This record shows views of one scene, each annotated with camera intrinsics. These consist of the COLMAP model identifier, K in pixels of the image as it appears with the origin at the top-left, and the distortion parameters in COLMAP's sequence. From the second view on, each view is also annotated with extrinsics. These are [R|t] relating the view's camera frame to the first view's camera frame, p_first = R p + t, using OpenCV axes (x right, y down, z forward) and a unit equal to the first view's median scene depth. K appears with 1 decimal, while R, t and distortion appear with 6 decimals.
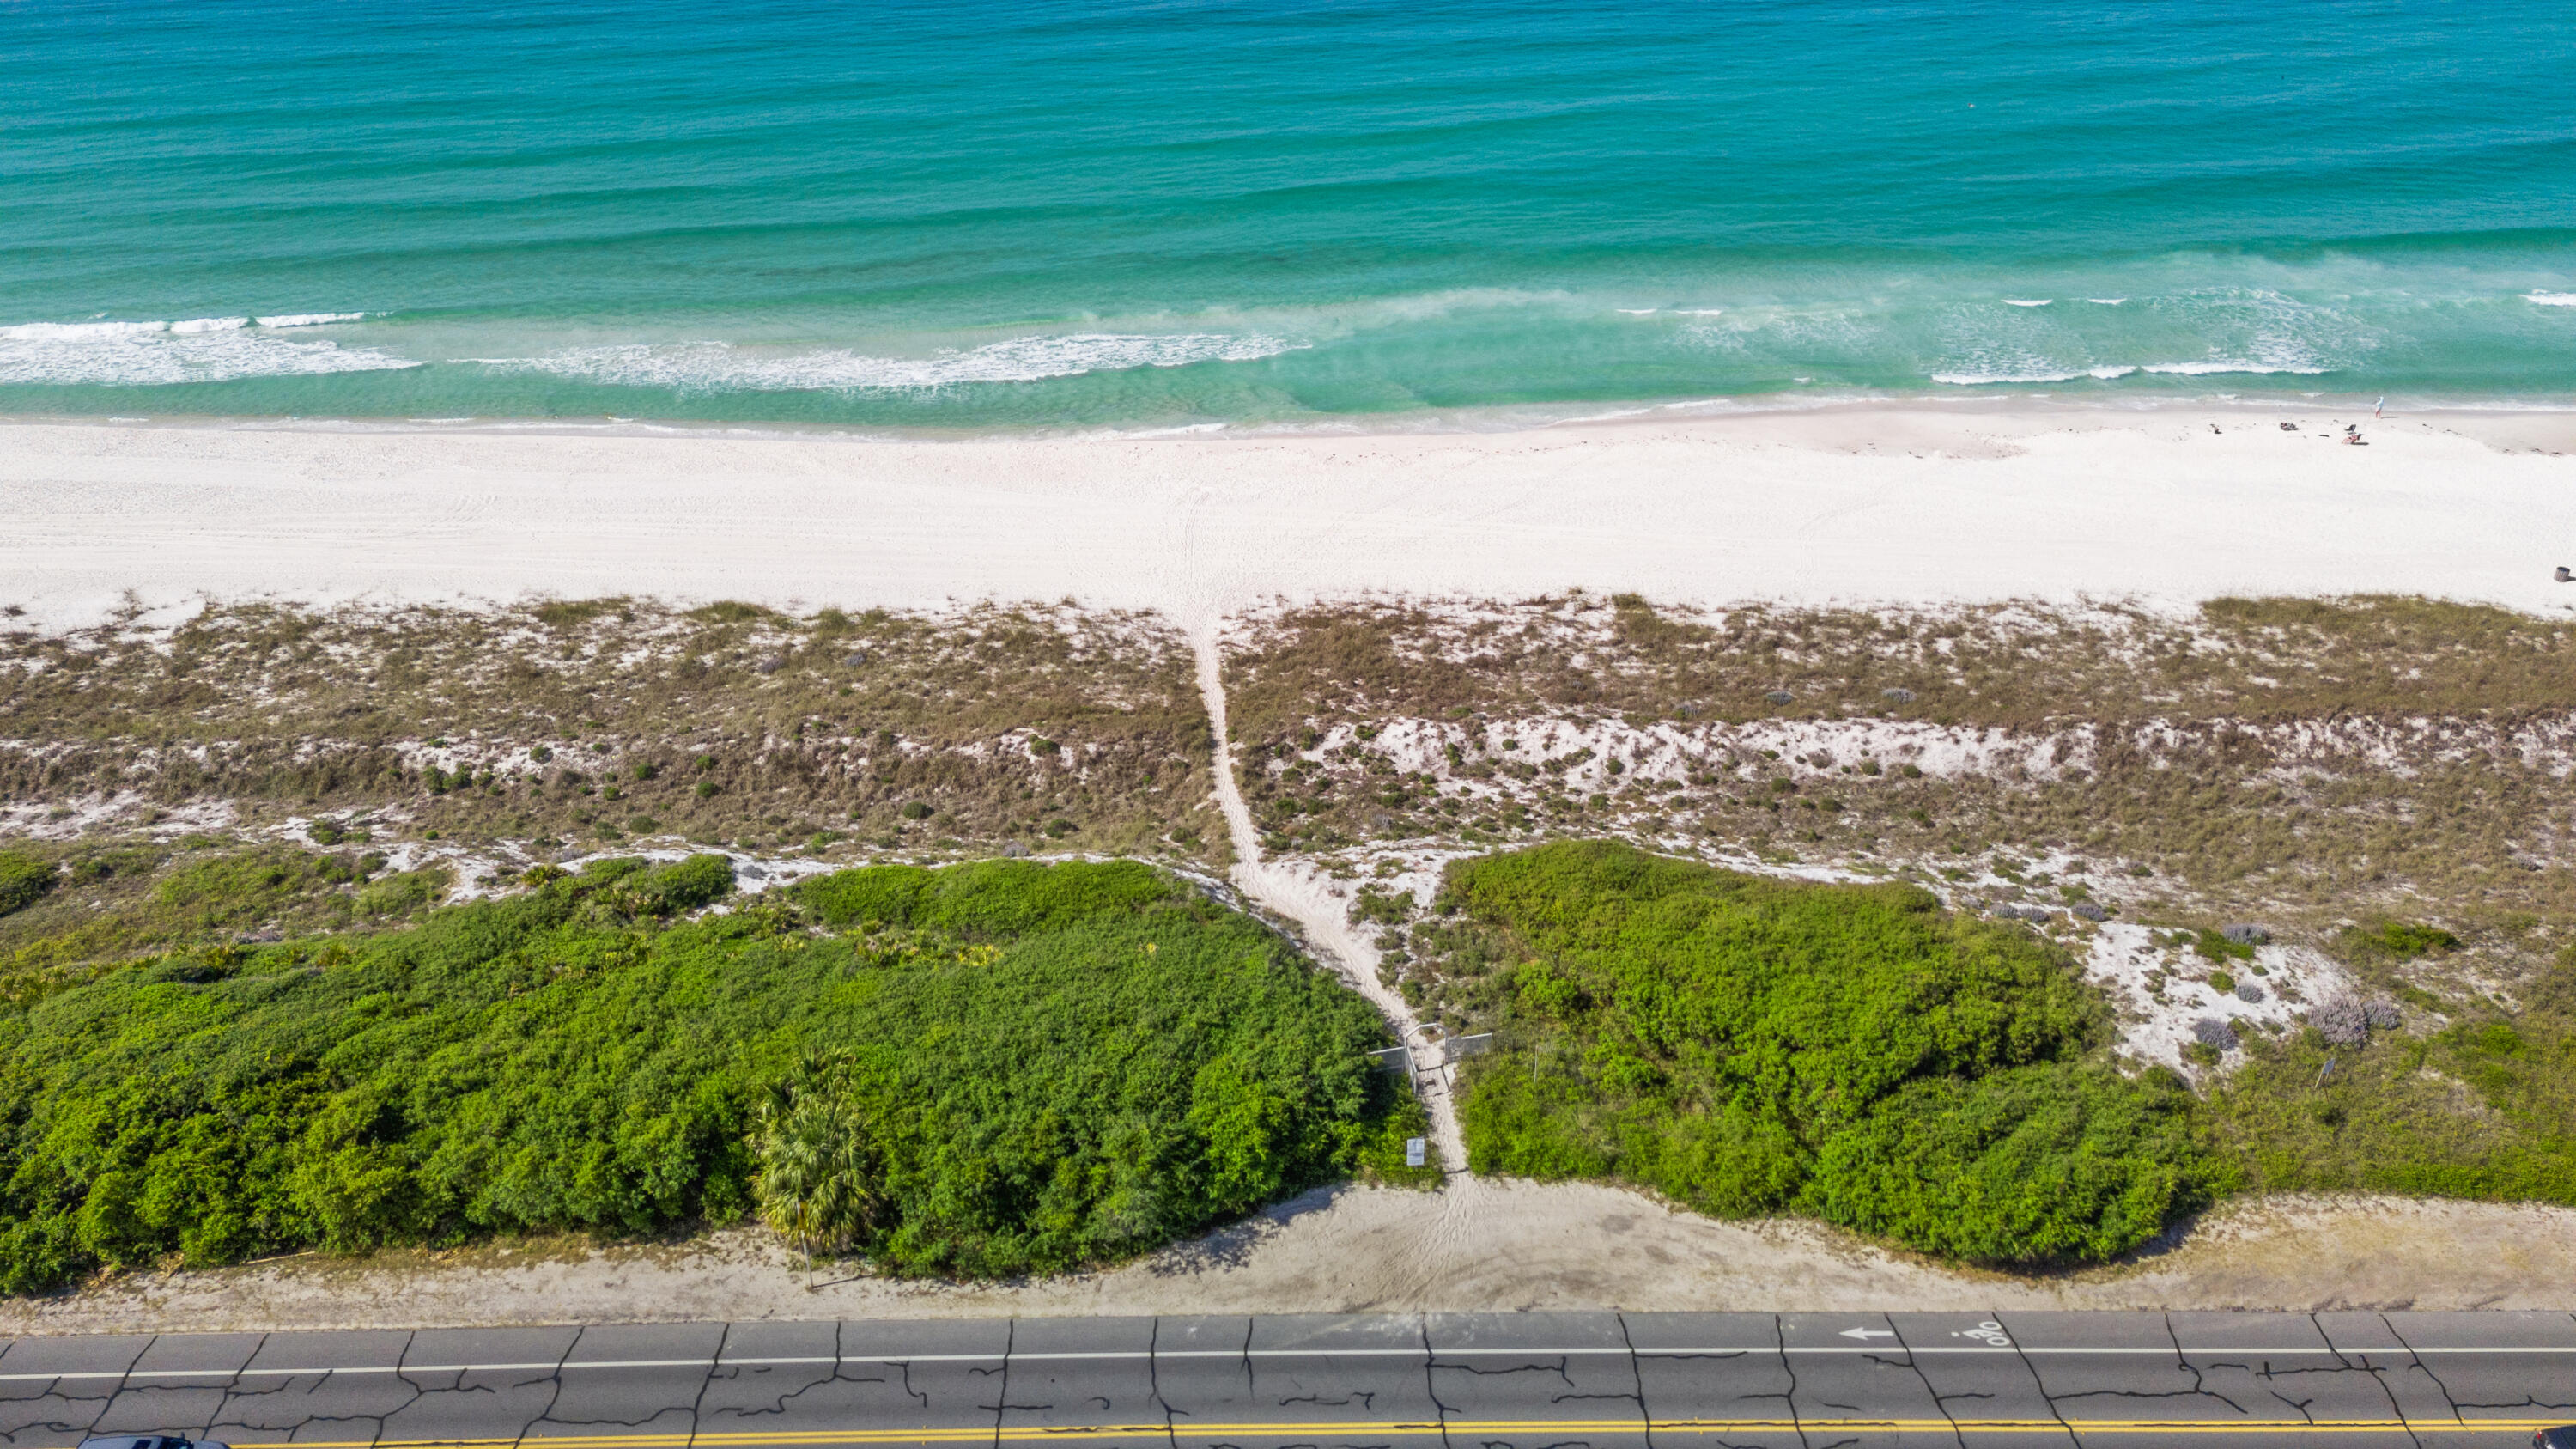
lens RADIAL K [[1869.8, 0, 1289.4], [0, 1869.8, 739.1], [0, 0, 1]] dist [0.100391, -0.100222]
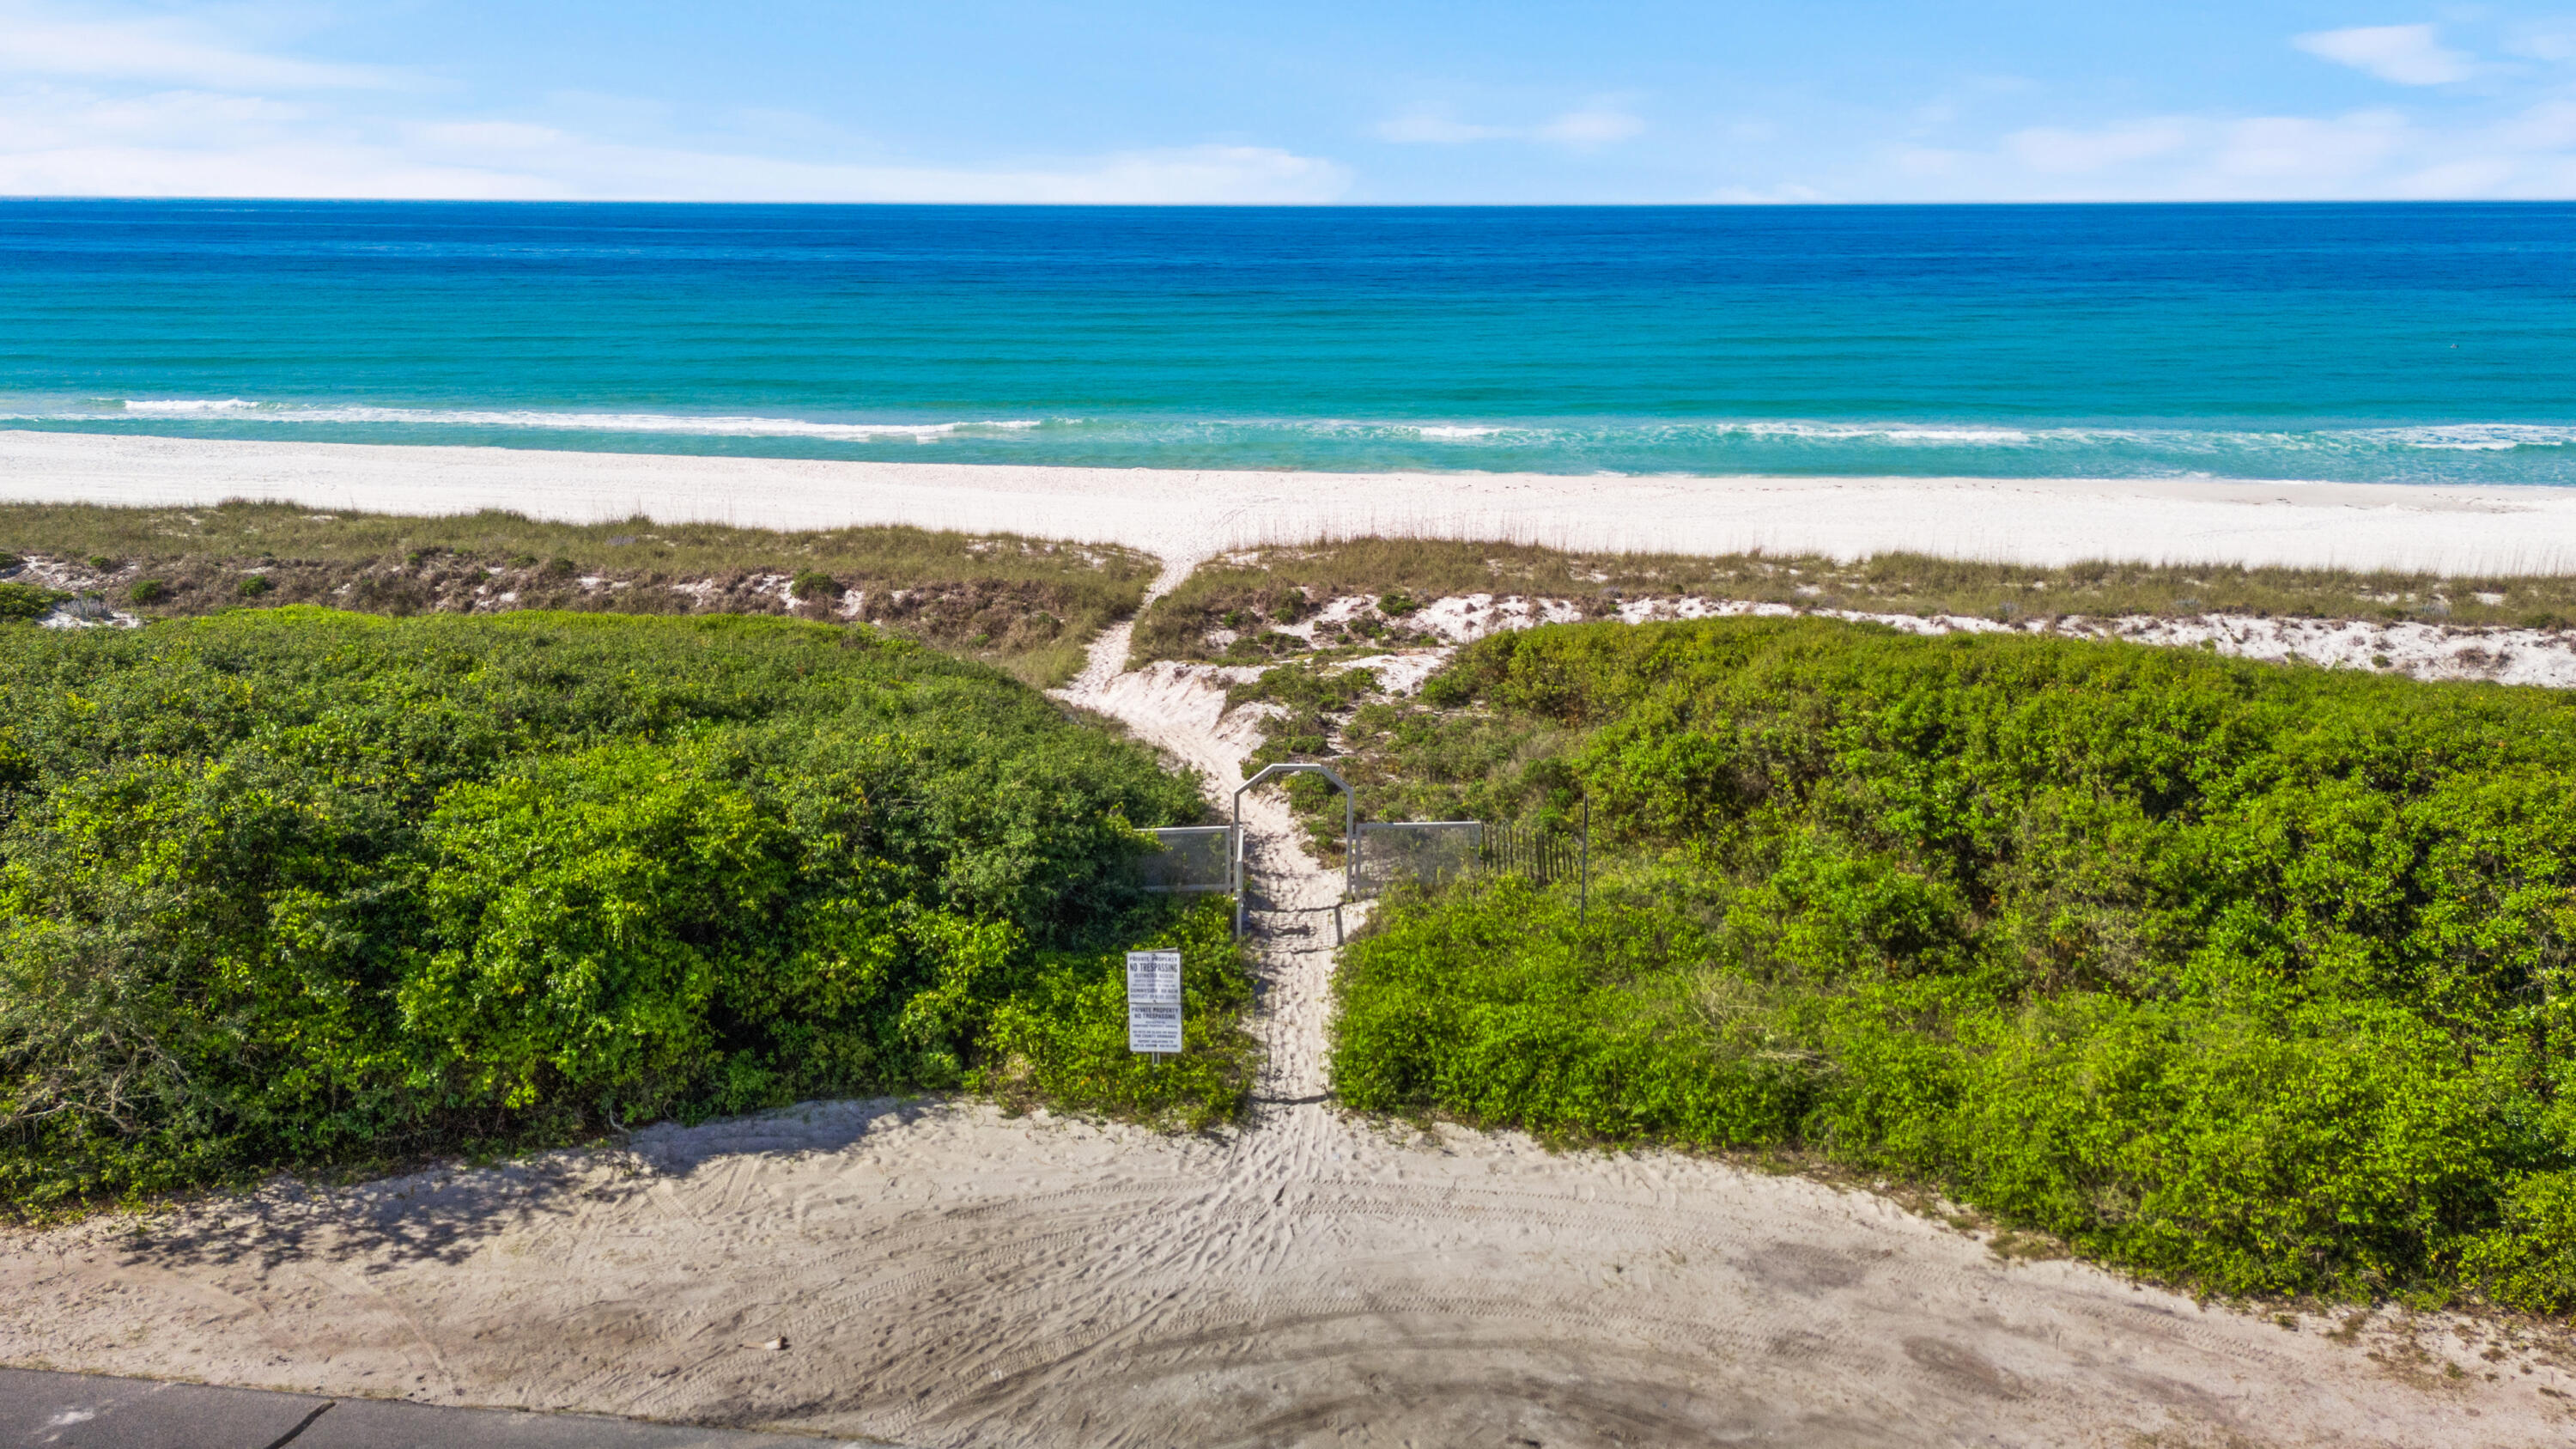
lens RADIAL K [[1936.2, 0, 1288.0], [0, 1936.2, 724.5], [0, 0, 1]] dist [0.062340, -0.044616]
pose [[0.989216, 0.048642, -0.138154, 0.107708], [-0.081222, 0.967105, -0.241064, 0.204841], [0.121883, 0.249685, 0.960626, 0.555052]]
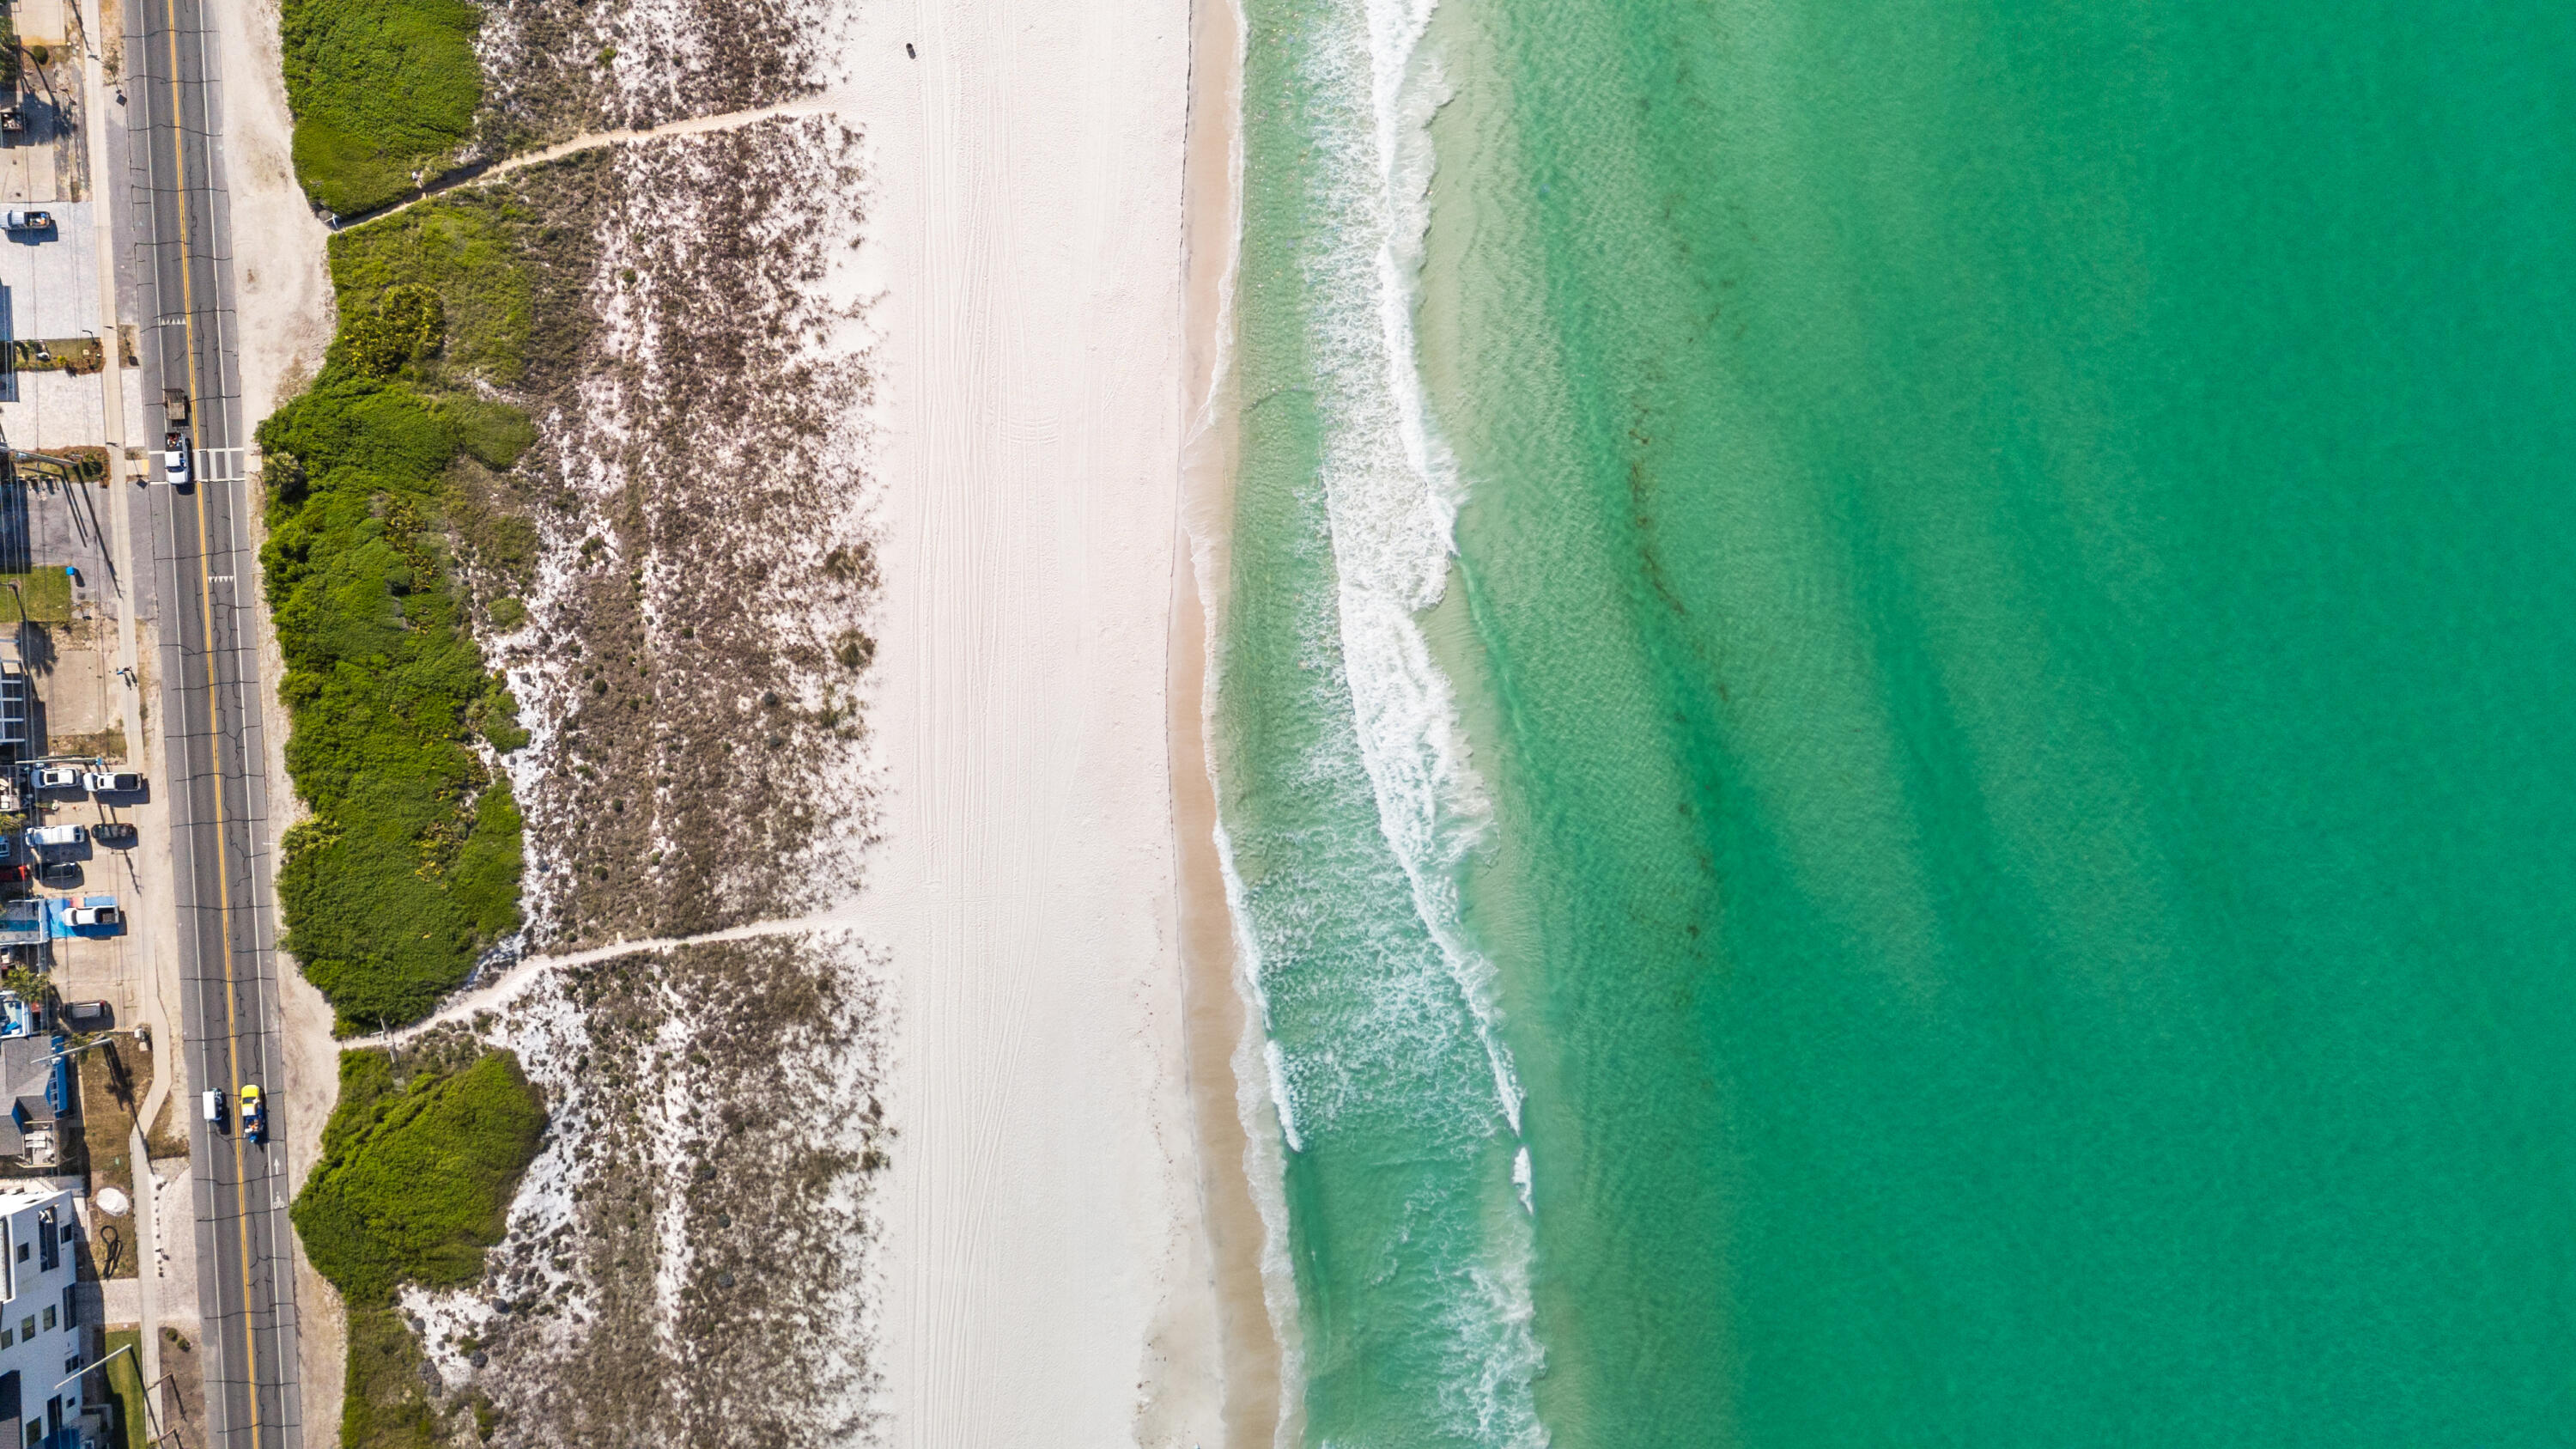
lens RADIAL K [[1869.8, 0, 1289.4], [0, 1869.8, 739.1], [0, 0, 1]] dist [0.100391, -0.100222]
pose [[0.025181, 0.999321, 0.026881, -0.359083], [-0.498094, -0.010772, 0.867056, -2.566941], [0.866757, -0.035223, 0.497485, 0.676414]]
